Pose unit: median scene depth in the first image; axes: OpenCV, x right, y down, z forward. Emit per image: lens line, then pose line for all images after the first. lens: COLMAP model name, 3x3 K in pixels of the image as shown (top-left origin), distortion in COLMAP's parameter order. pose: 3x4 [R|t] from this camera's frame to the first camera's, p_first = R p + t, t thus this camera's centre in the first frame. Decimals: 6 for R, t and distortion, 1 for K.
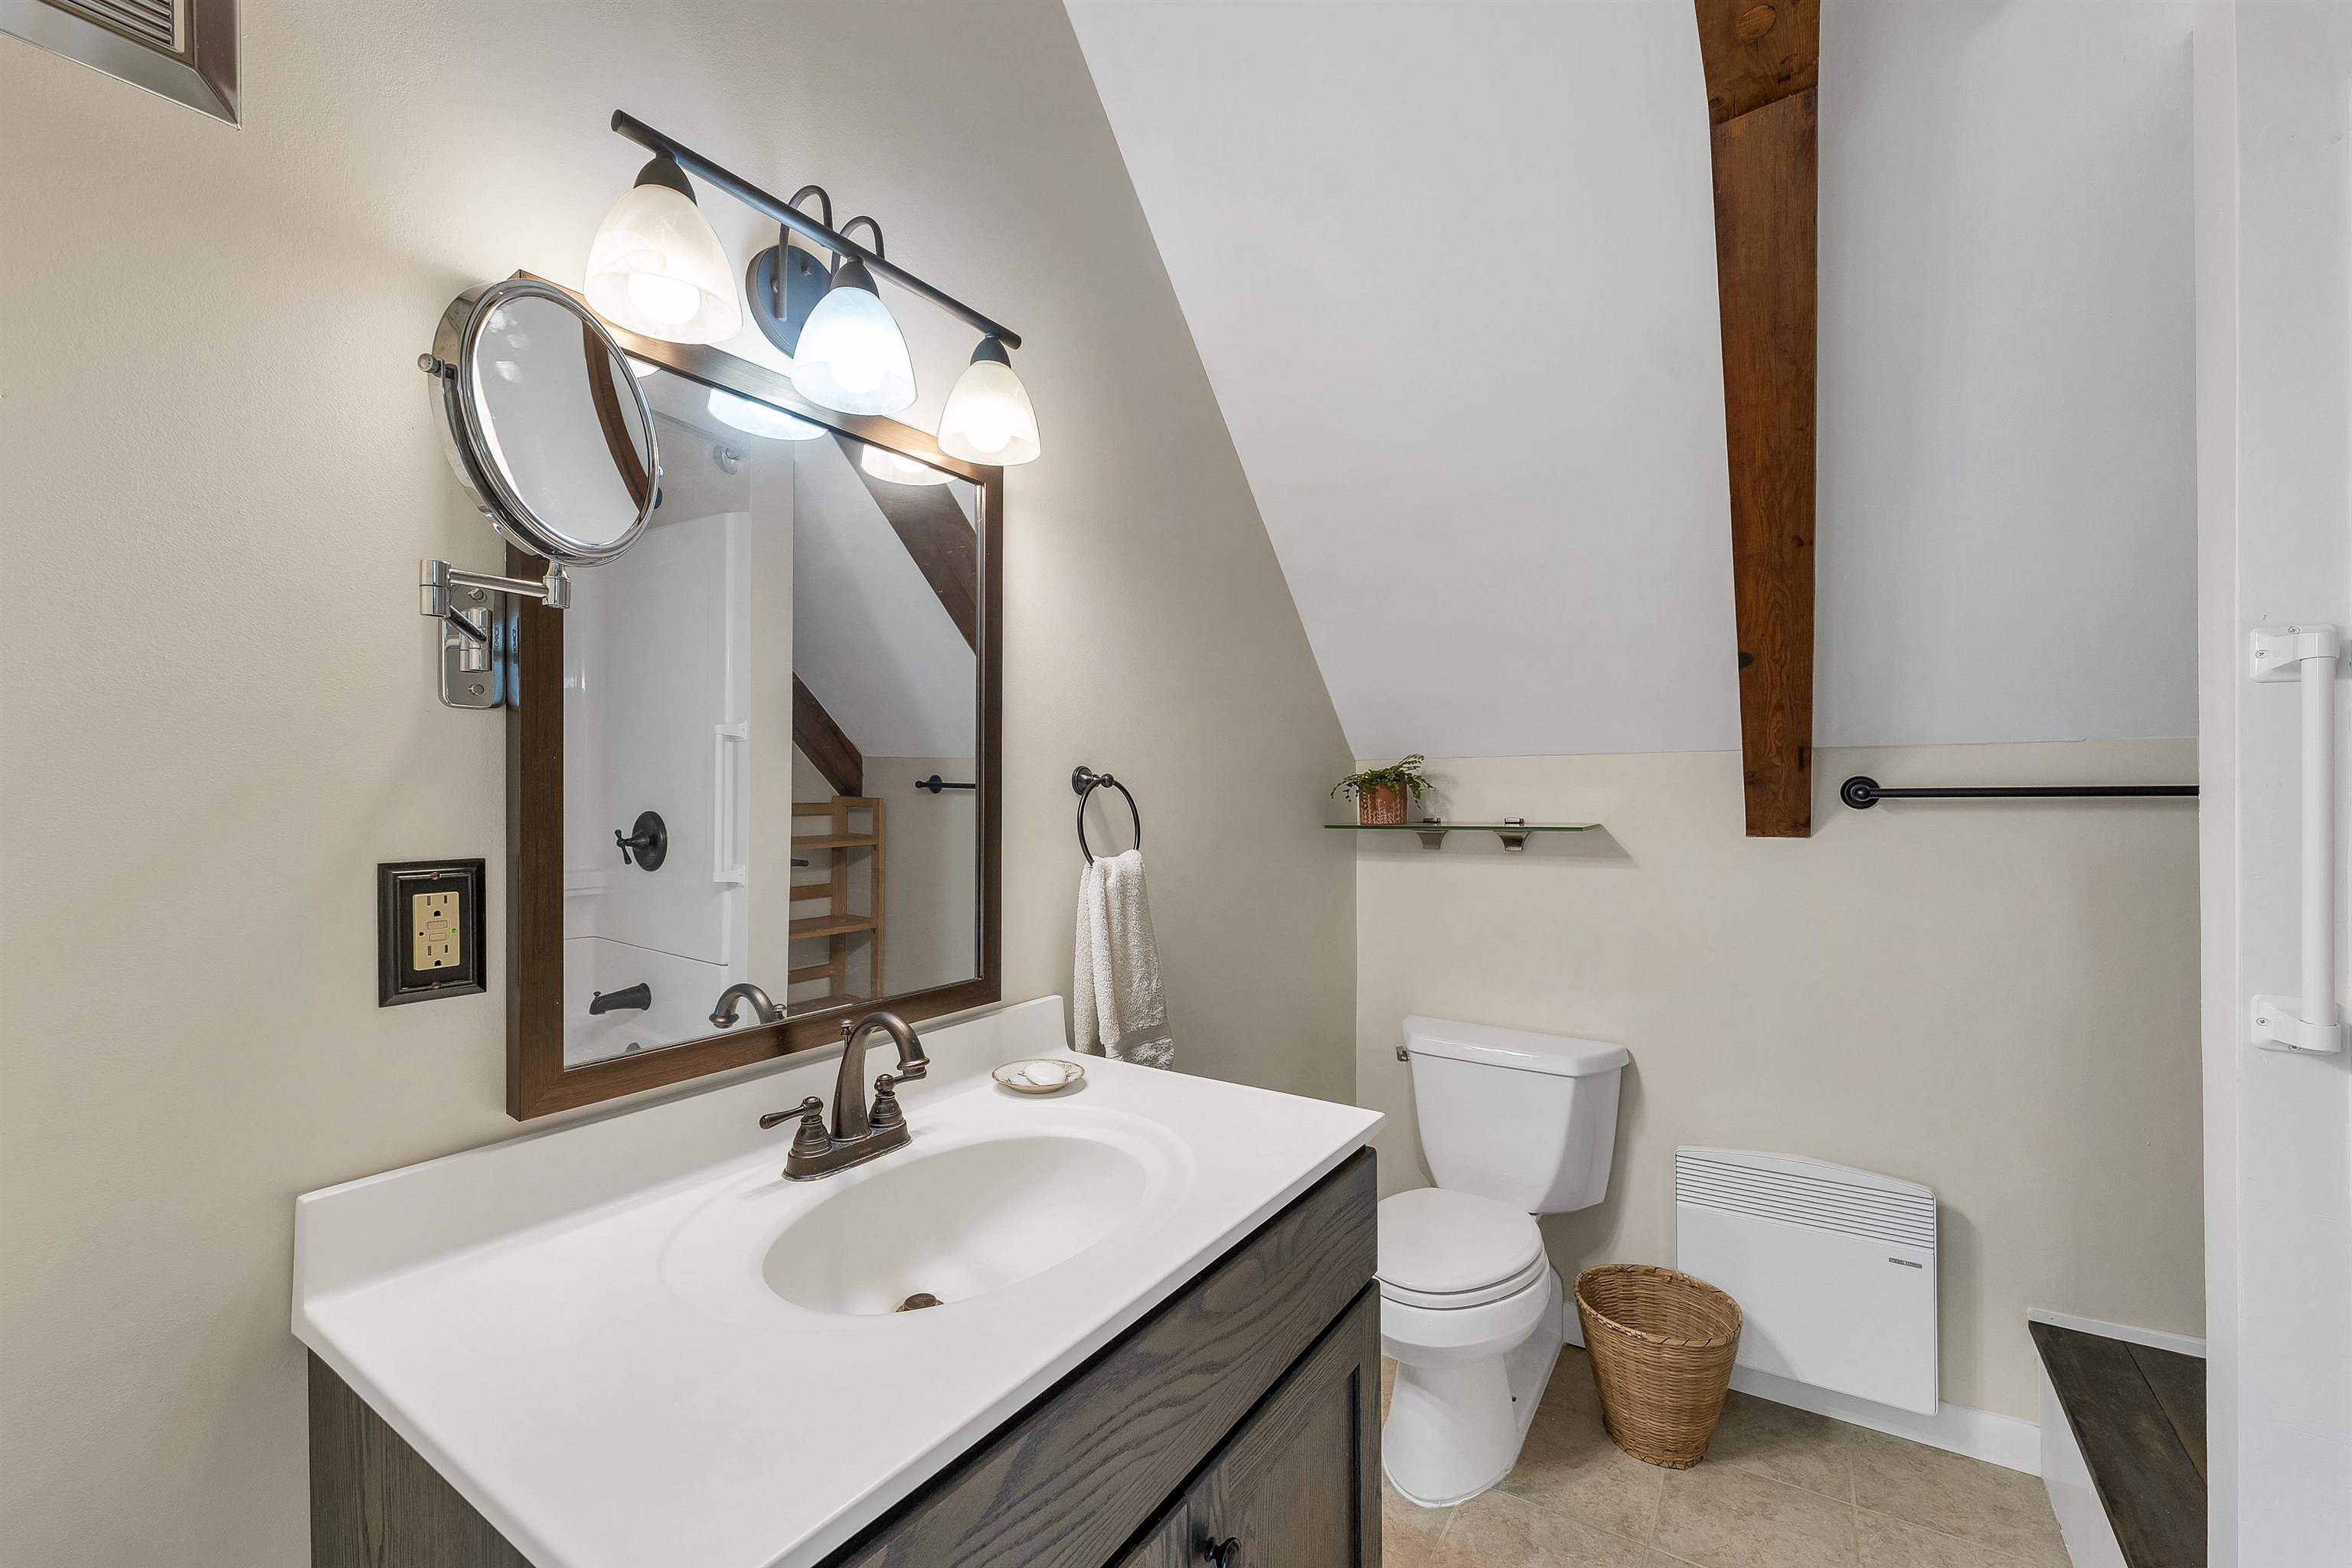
lens RADIAL K [[974.8, 0, 1180.4], [0, 974.8, 793.6], [0, 0, 1]] dist [-0.004507, 0.000852]
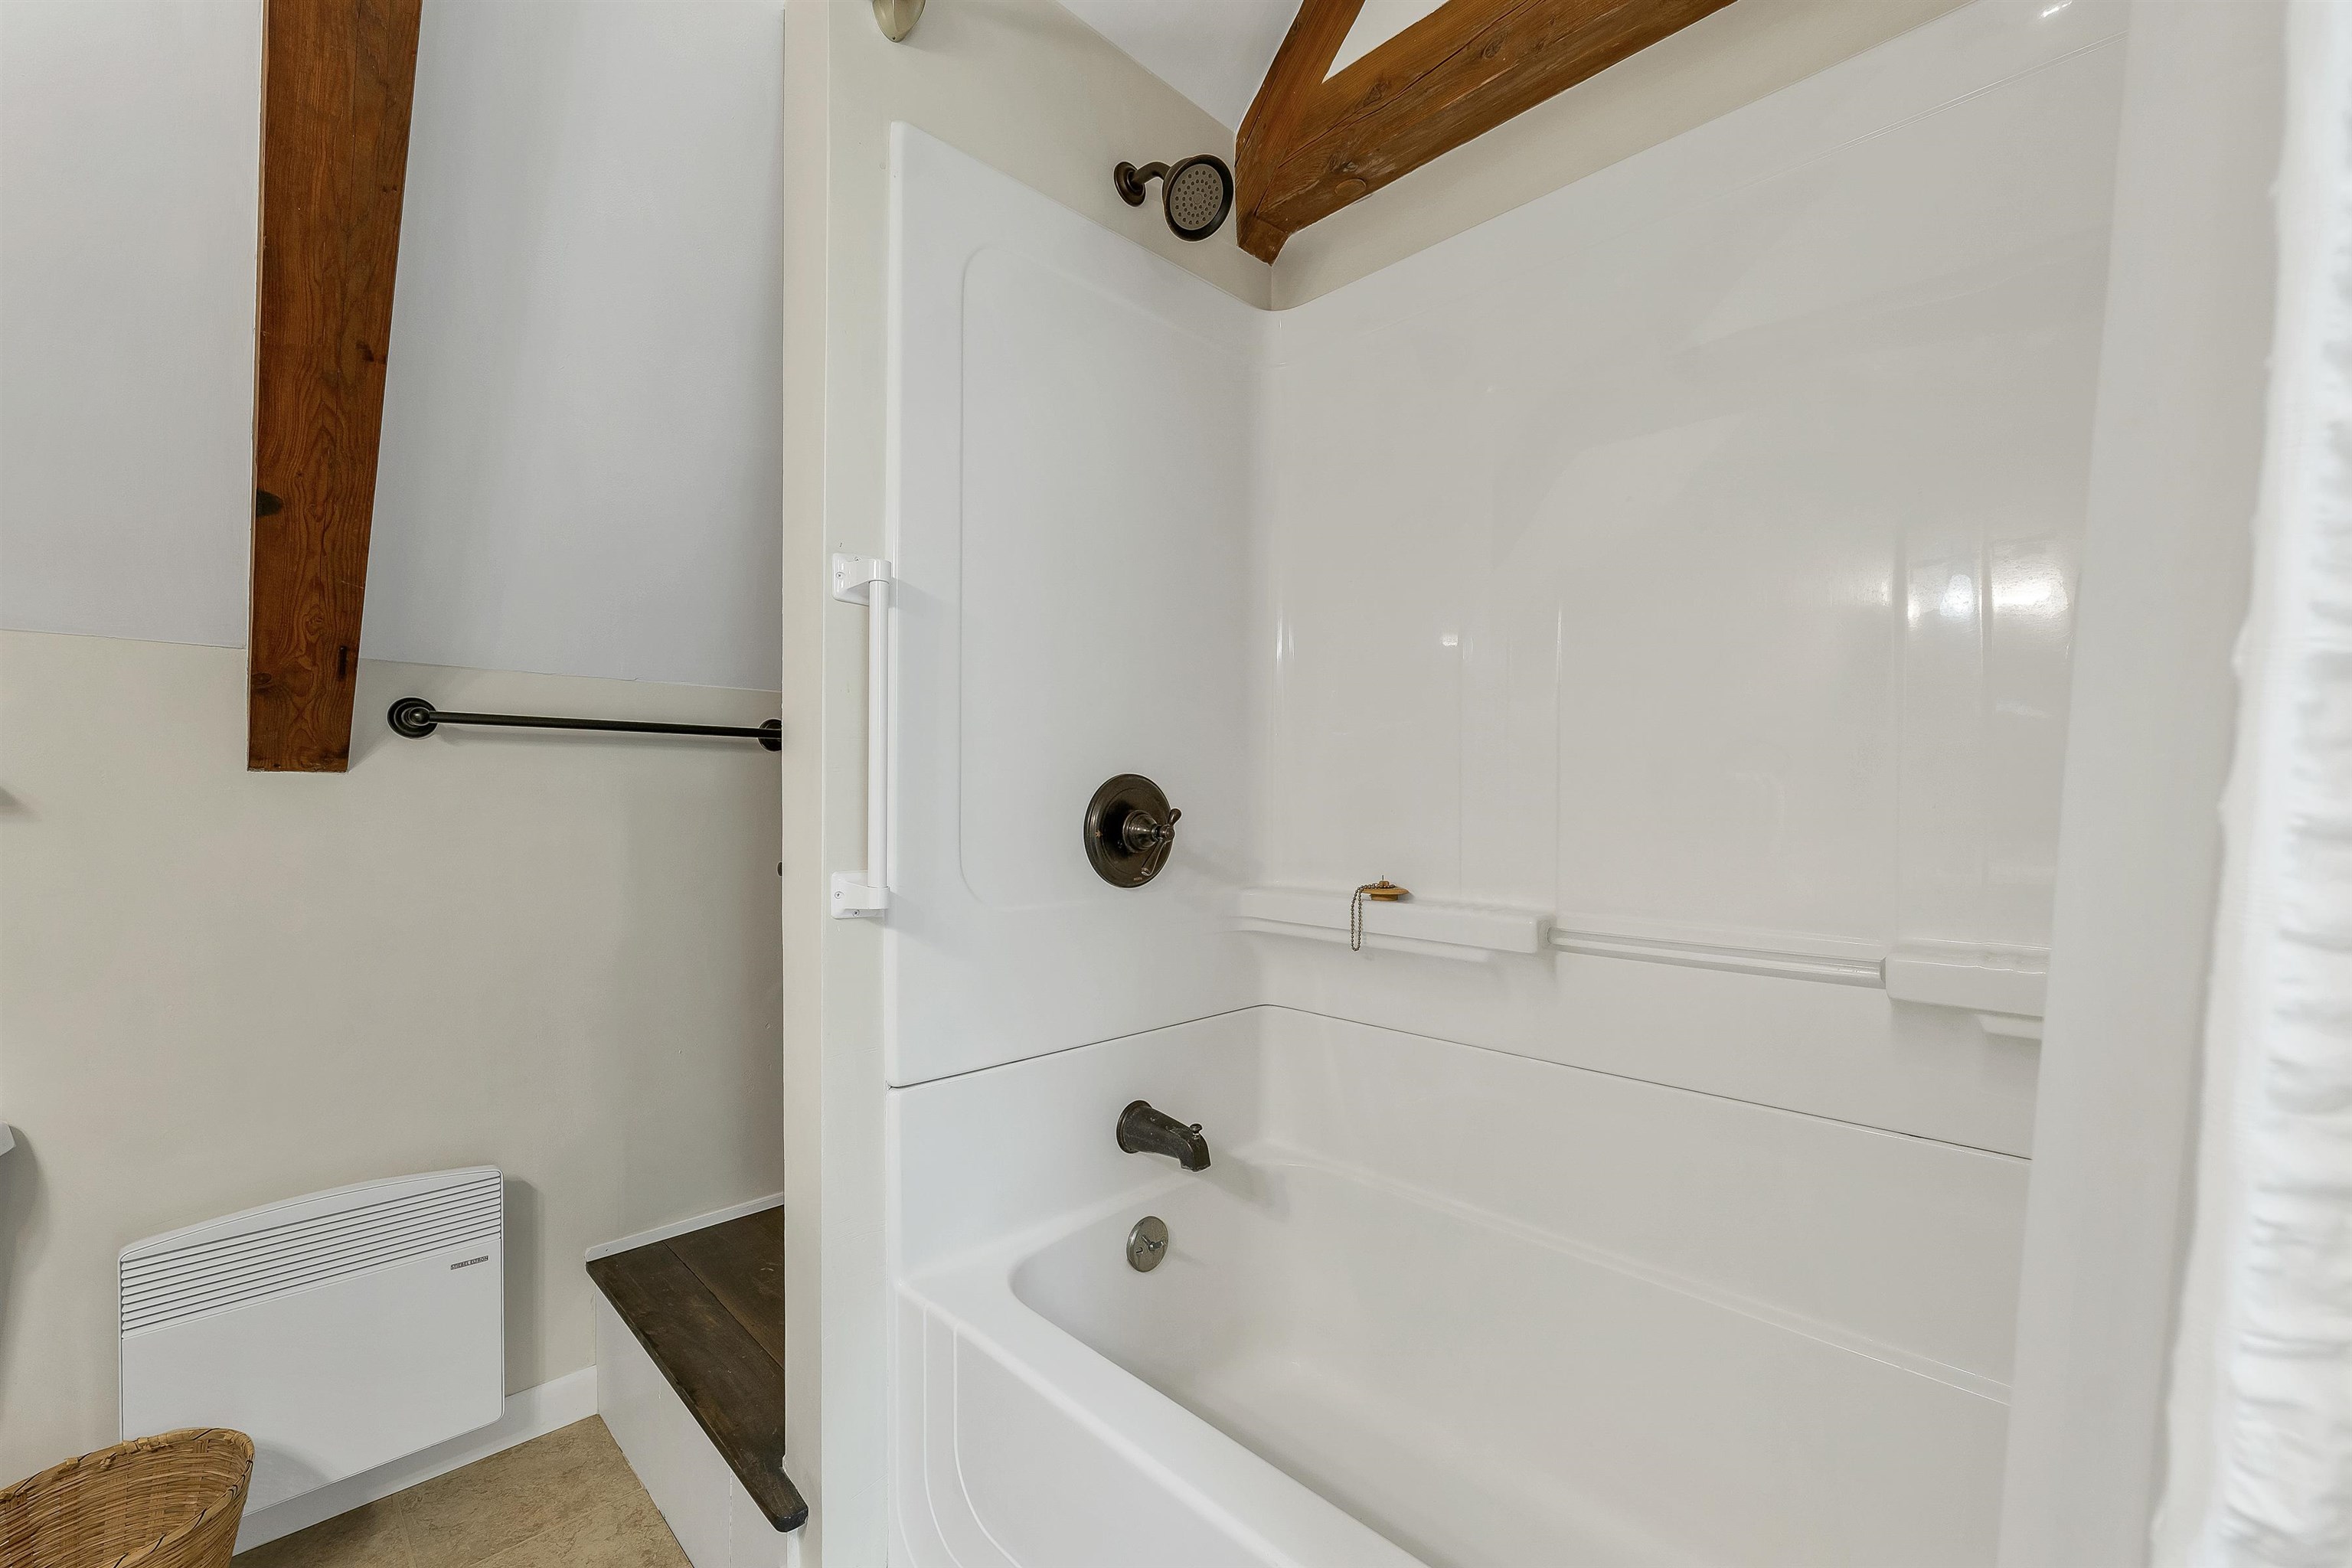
lens RADIAL K [[974.8, 0, 1183.4], [0, 974.8, 799.6], [0, 0, 1]] dist [-0.004507, 0.000852]
pose [[0.220296, 0.000172, 0.975433, 0.043212], [-0.007830, 0.999968, 0.001592, 0.065514], [-0.975402, -0.007989, 0.220291, 0.195443]]
